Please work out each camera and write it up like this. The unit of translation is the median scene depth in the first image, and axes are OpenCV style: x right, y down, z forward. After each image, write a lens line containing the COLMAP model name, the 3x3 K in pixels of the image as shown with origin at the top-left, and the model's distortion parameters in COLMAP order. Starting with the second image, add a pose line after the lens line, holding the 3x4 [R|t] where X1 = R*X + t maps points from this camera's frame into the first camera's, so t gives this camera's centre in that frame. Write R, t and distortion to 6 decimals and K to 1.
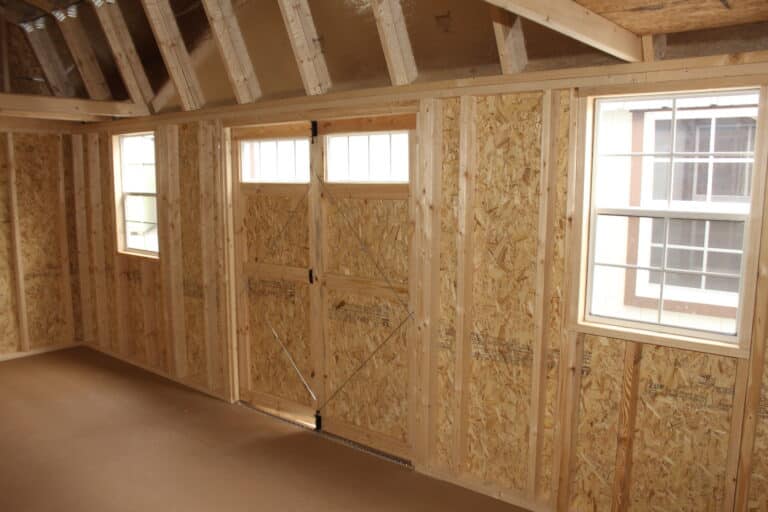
lens RADIAL K [[640.6, 0, 383.3], [0, 640.6, 273.4], [0, 0, 1]] dist [-0.171350, 0.173411]
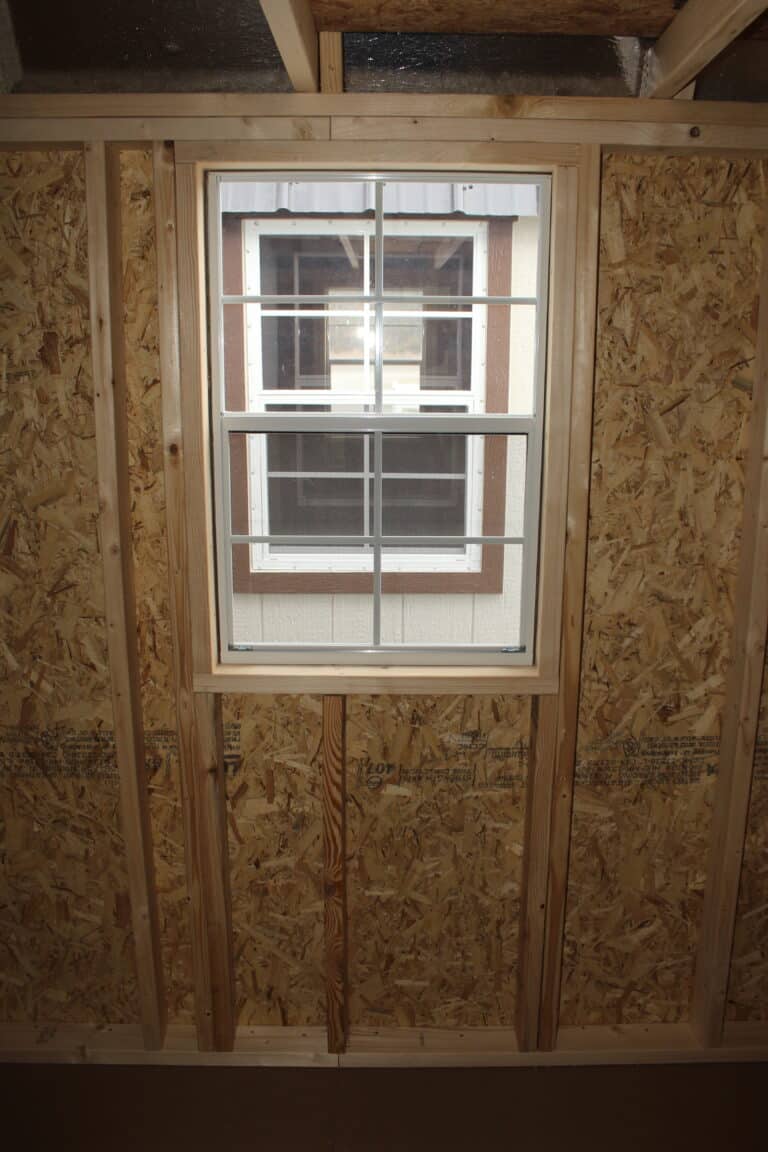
lens RADIAL K [[960.9, 0, 389.6], [0, 960.9, 567.2], [0, 0, 1]] dist [-0.171350, 0.173411]
pose [[0.767796, -0.146686, 0.623676, -0.011804], [0.094216, 0.988706, 0.116552, -0.061970], [-0.633729, -0.030728, 0.772945, 0.361234]]
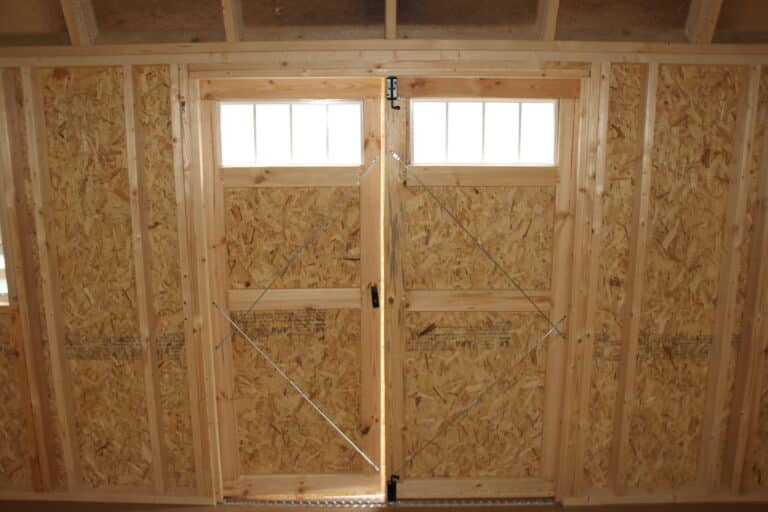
lens RADIAL K [[640.6, 0, 383.3], [0, 640.6, 273.4], [0, 0, 1]] dist [-0.171350, 0.173411]
pose [[0.774941, -0.130231, 0.618471, -0.719779], [0.100150, 0.991480, 0.083287, -0.107359], [-0.624049, -0.002602, 0.781381, 0.581994]]
